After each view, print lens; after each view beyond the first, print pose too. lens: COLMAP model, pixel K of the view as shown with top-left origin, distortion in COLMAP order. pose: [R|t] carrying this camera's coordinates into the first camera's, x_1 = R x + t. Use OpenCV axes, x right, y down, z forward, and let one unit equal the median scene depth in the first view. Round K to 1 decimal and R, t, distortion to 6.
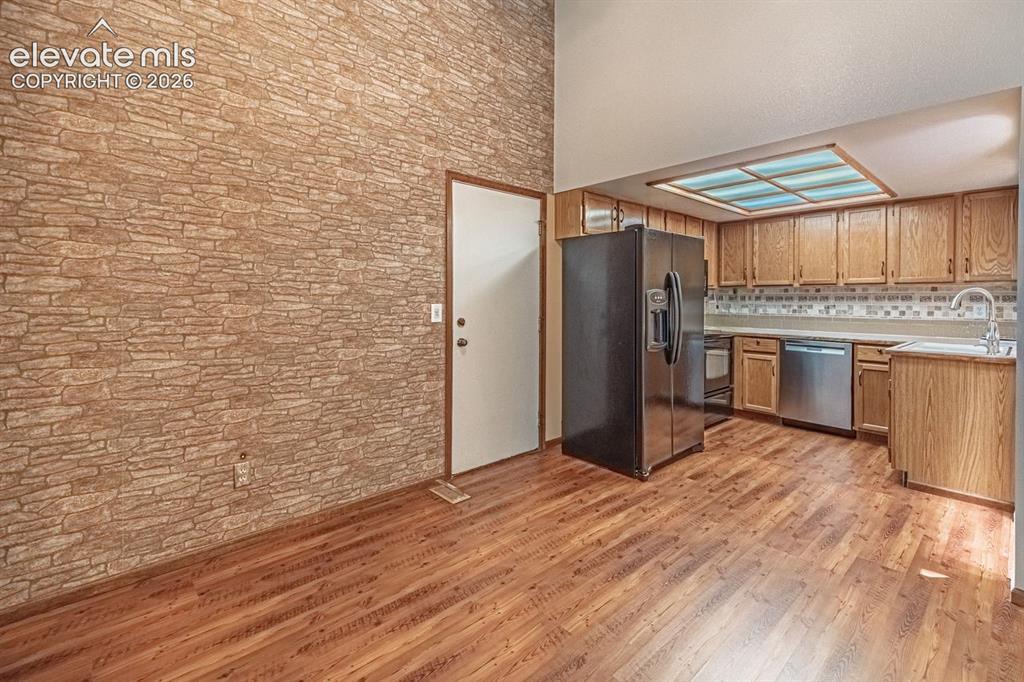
lens RADIAL K [[458.0, 0, 545.5], [0, 458.0, 302.9], [0, 0, 1]] dist [0.010311, -0.002289]
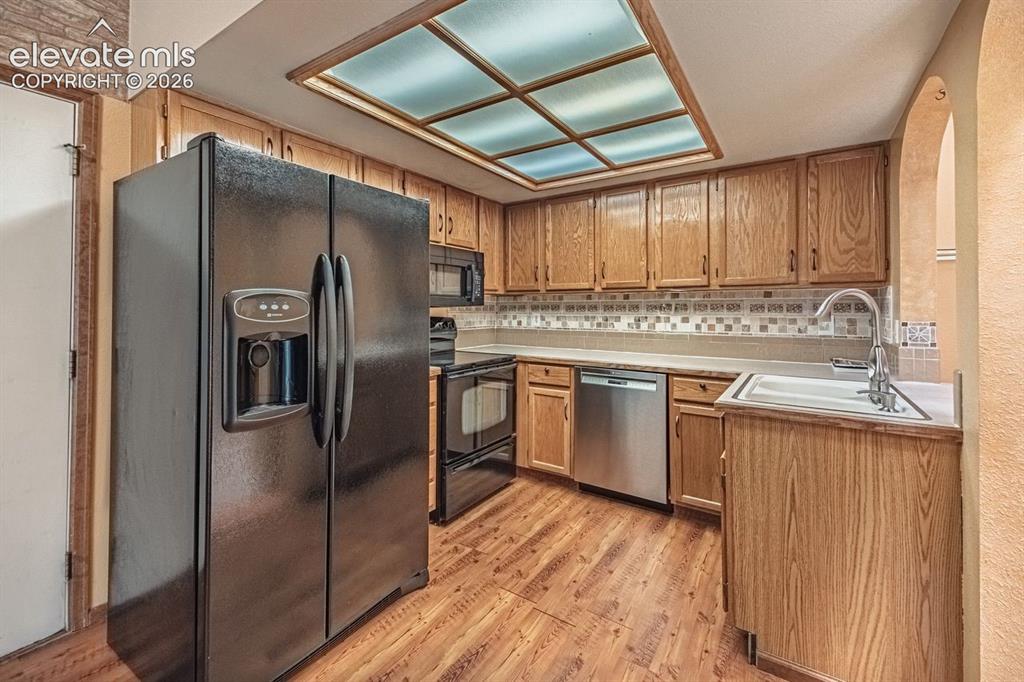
lens RADIAL K [[433.1, 0, 502.0], [0, 433.1, 305.0], [0, 0, 1]] dist [0.019483, -0.004676]
pose [[0.978650, -0.001081, 0.205531, 0.302891], [0.004664, 0.999846, -0.016947, -0.004058], [-0.205481, 0.017544, 0.978504, 0.428271]]
